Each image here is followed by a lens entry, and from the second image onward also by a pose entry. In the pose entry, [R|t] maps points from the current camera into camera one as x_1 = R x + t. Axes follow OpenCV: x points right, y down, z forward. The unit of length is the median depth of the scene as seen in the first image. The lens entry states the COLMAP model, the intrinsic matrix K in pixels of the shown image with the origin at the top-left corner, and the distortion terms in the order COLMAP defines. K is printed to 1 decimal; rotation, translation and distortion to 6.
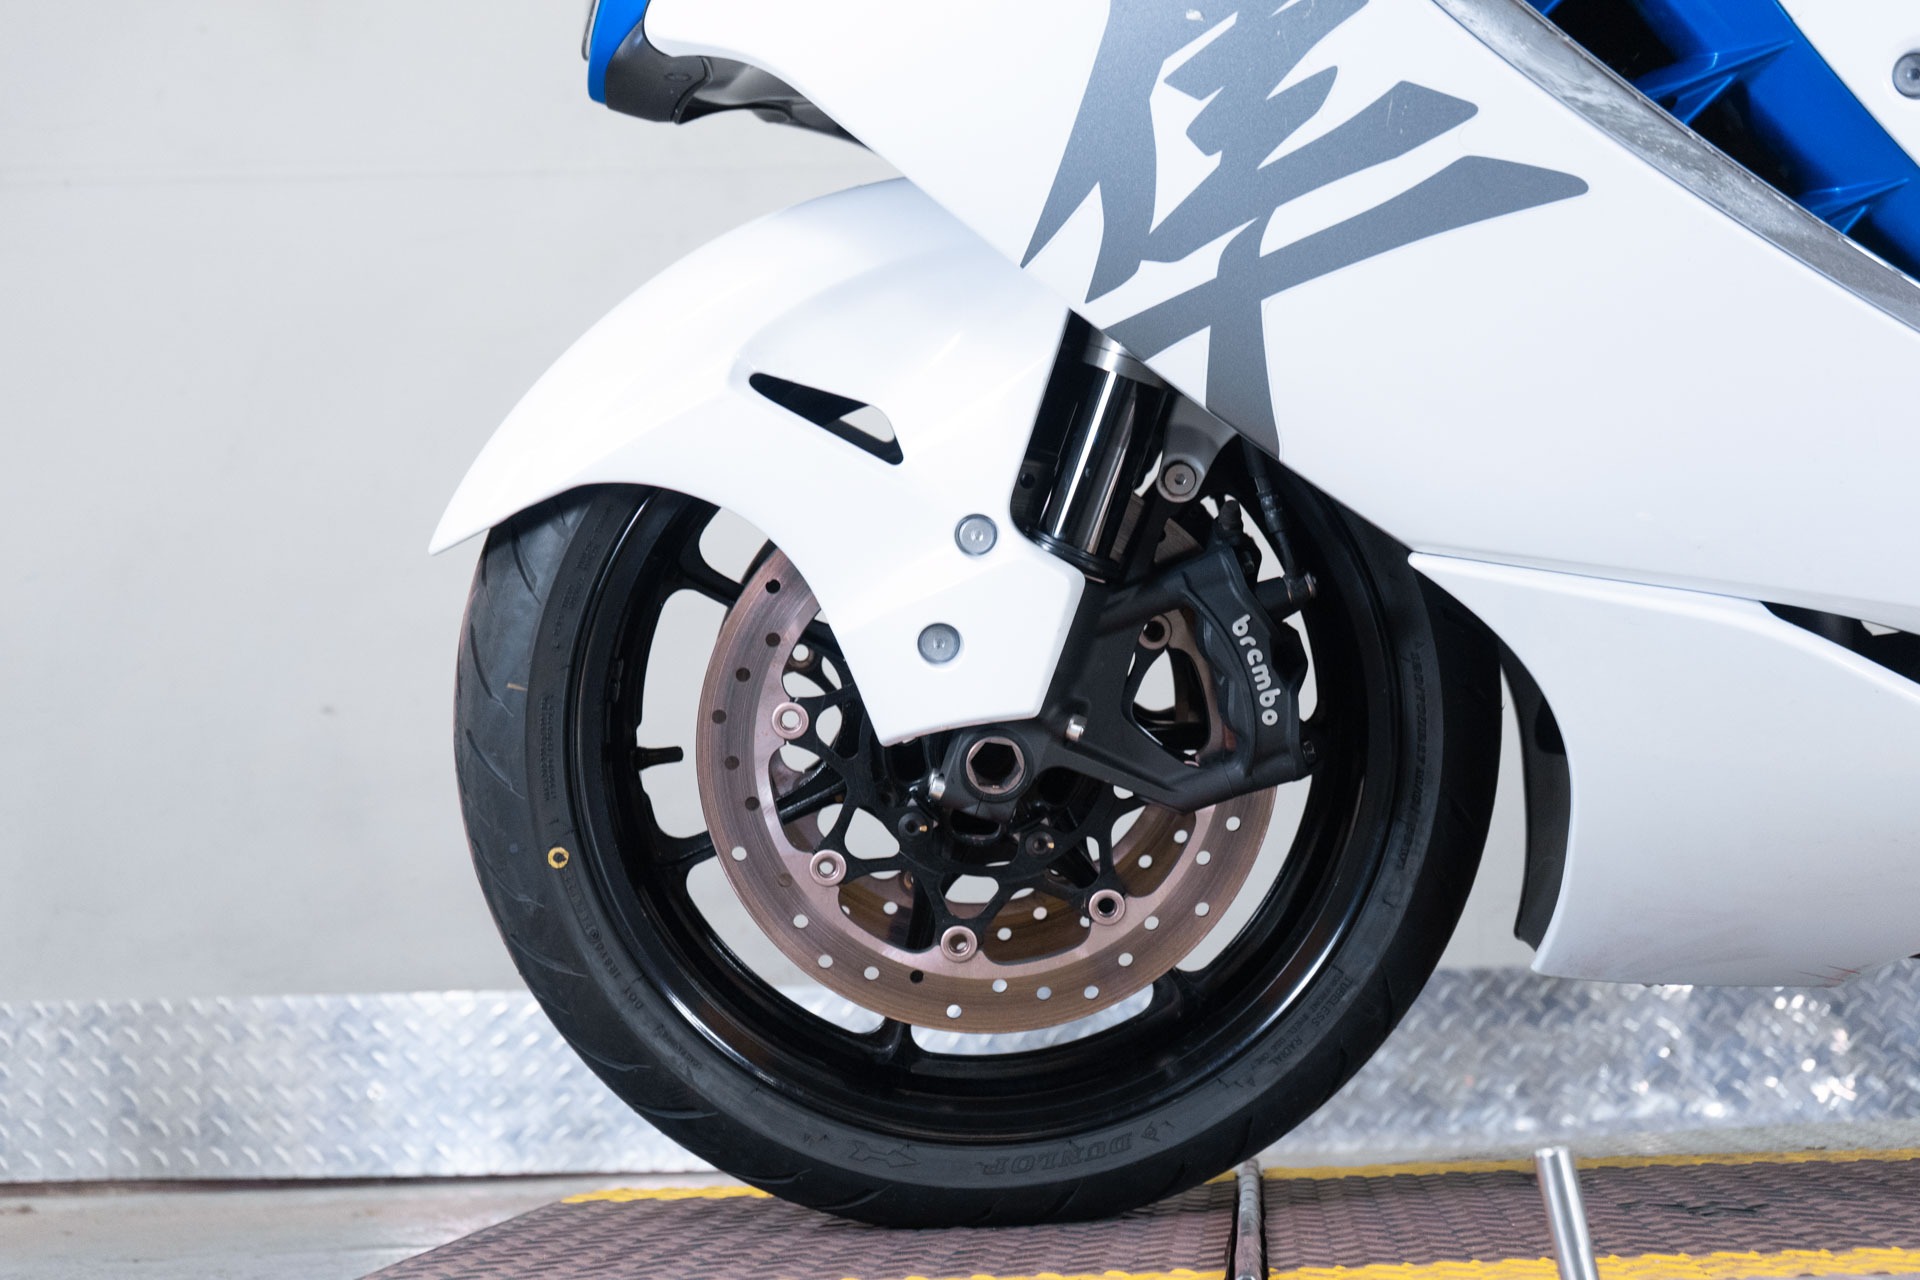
lens RADIAL K [[2599.1, 0, 967.6], [0, 2599.1, 635.4], [0, 0, 1]] dist [0.030600, 0.000000]
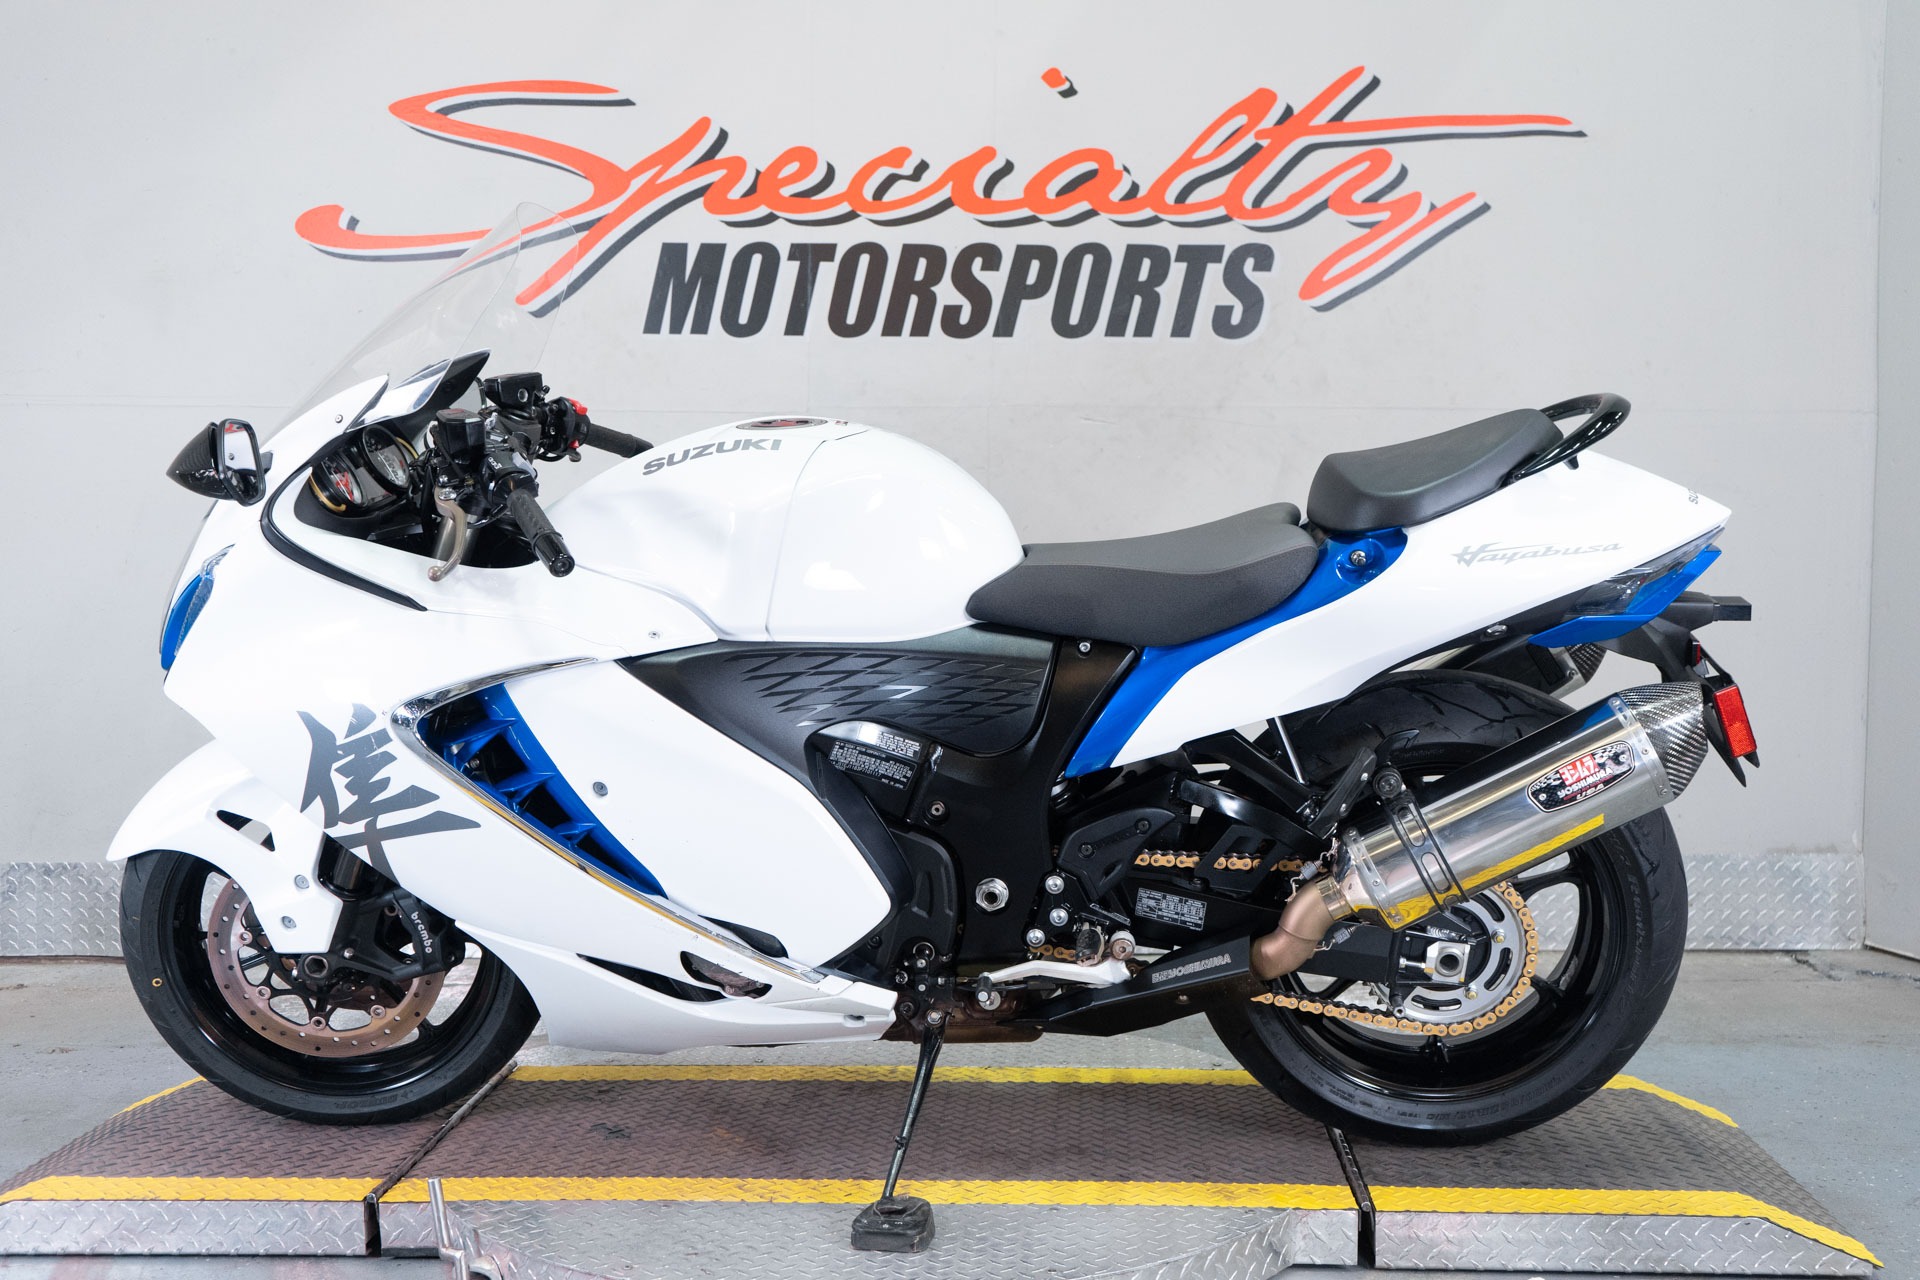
lens RADIAL K [[1985.7, 0, 956.5], [0, 1985.7, 634.4], [0, 0, 1]] dist [0.002932, 0.000000]
pose [[0.999063, 0.019848, 0.038456, 0.249260], [-0.026036, 0.985483, 0.167768, -0.279395], [-0.034568, -0.168612, 0.985076, -0.396967]]
